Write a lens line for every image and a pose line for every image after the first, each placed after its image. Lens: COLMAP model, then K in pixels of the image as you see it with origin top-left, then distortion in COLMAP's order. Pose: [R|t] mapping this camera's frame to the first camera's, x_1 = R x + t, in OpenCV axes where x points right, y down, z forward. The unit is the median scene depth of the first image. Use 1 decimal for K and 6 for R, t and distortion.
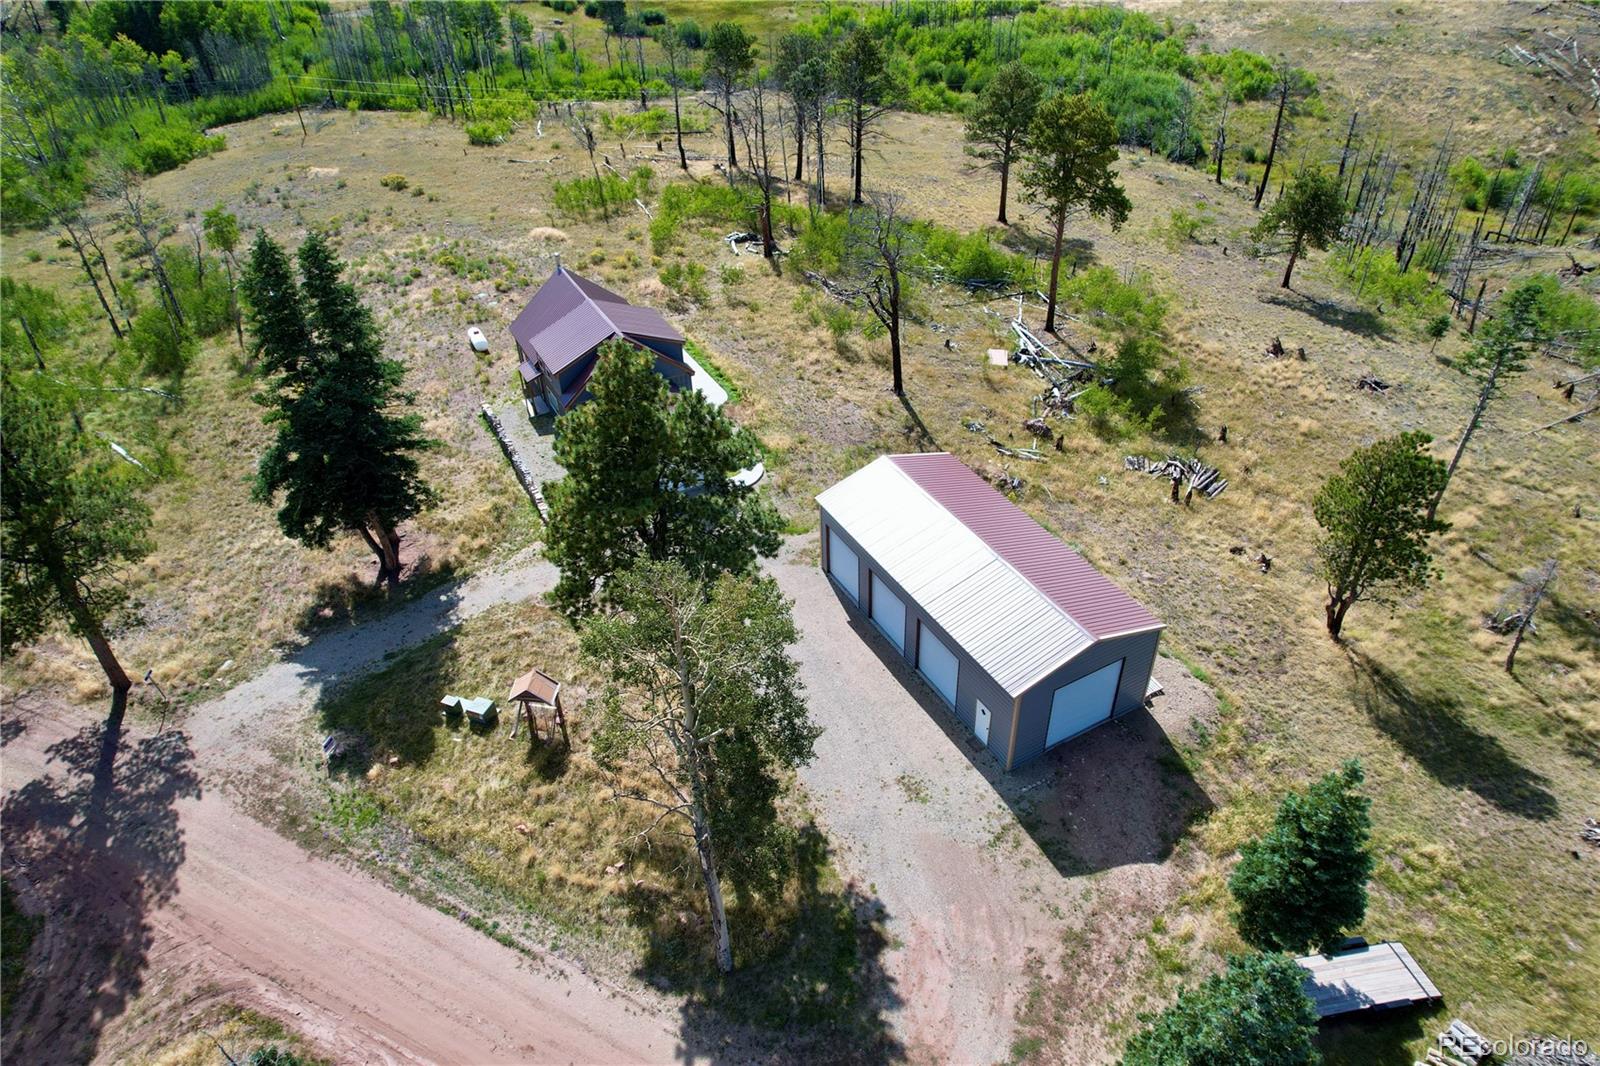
lens RADIAL K [[997.0, 0, 836.4], [0, 997.0, 530.7], [0, 0, 1]] dist [0.003311, 0.001211]
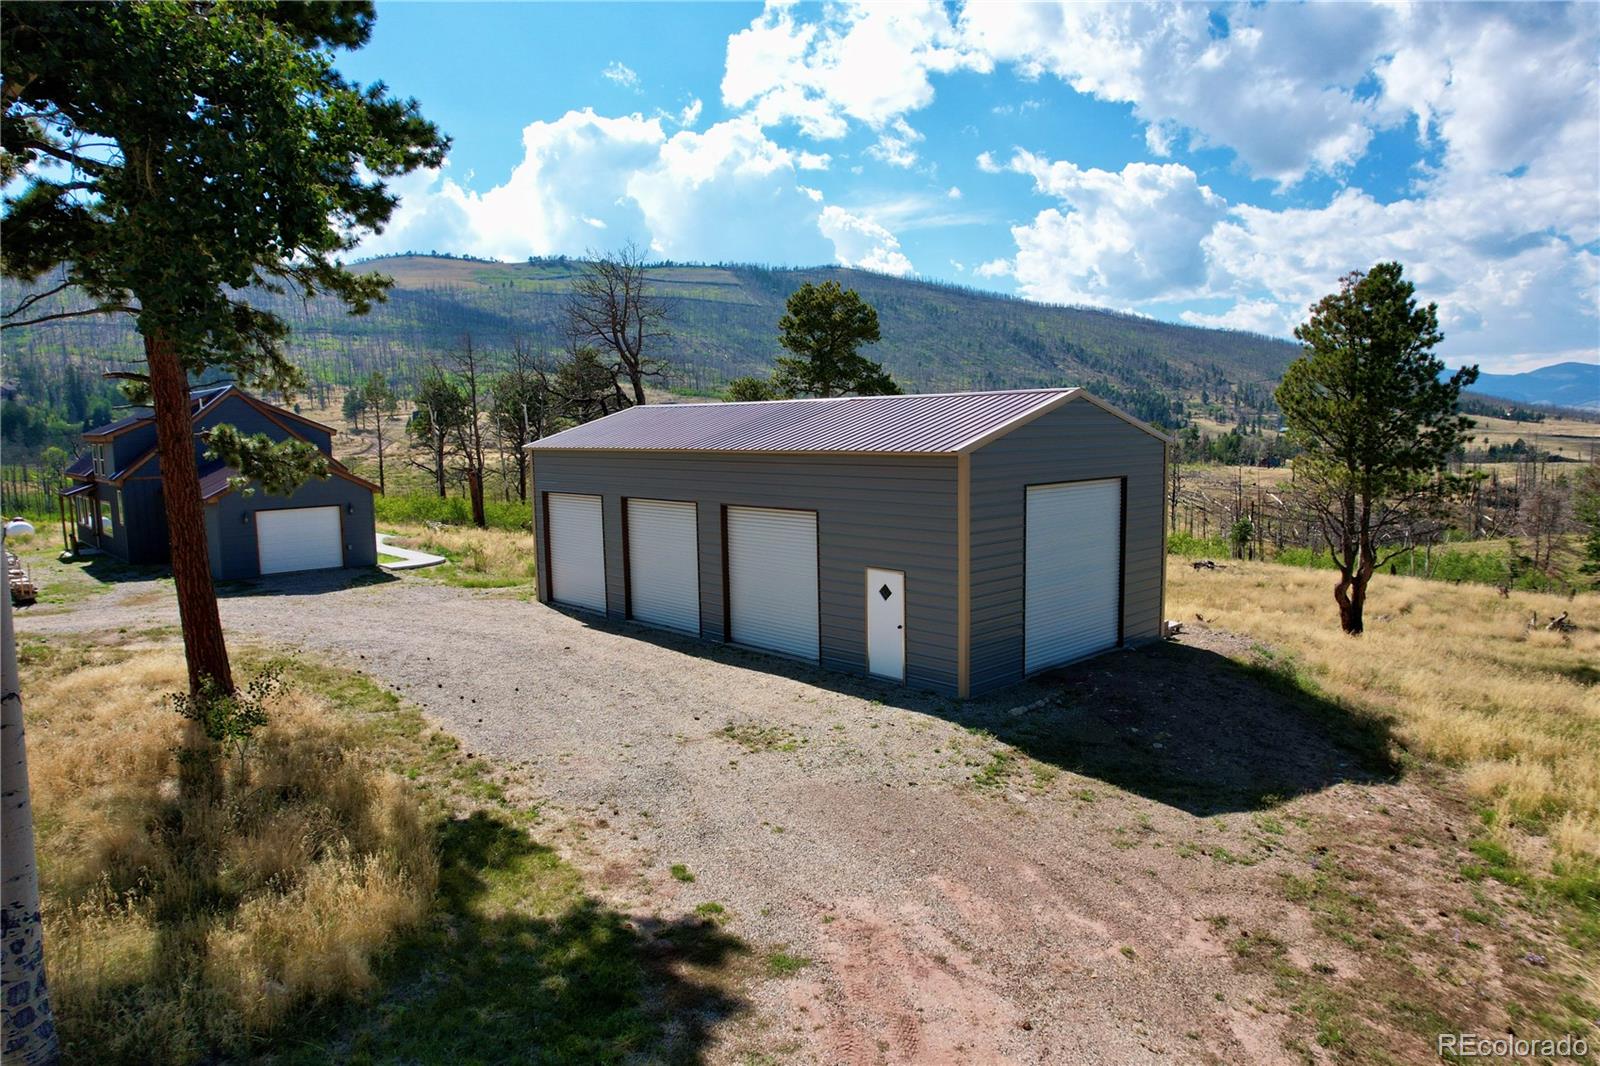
lens RADIAL K [[997.0, 0, 836.4], [0, 997.0, 530.7], [0, 0, 1]] dist [0.003311, 0.001211]
pose [[0.966941, -0.043666, 0.251232, 0.011064], [0.165875, 0.856001, -0.489641, 0.410101], [-0.193674, 0.515127, 0.834946, 0.650288]]
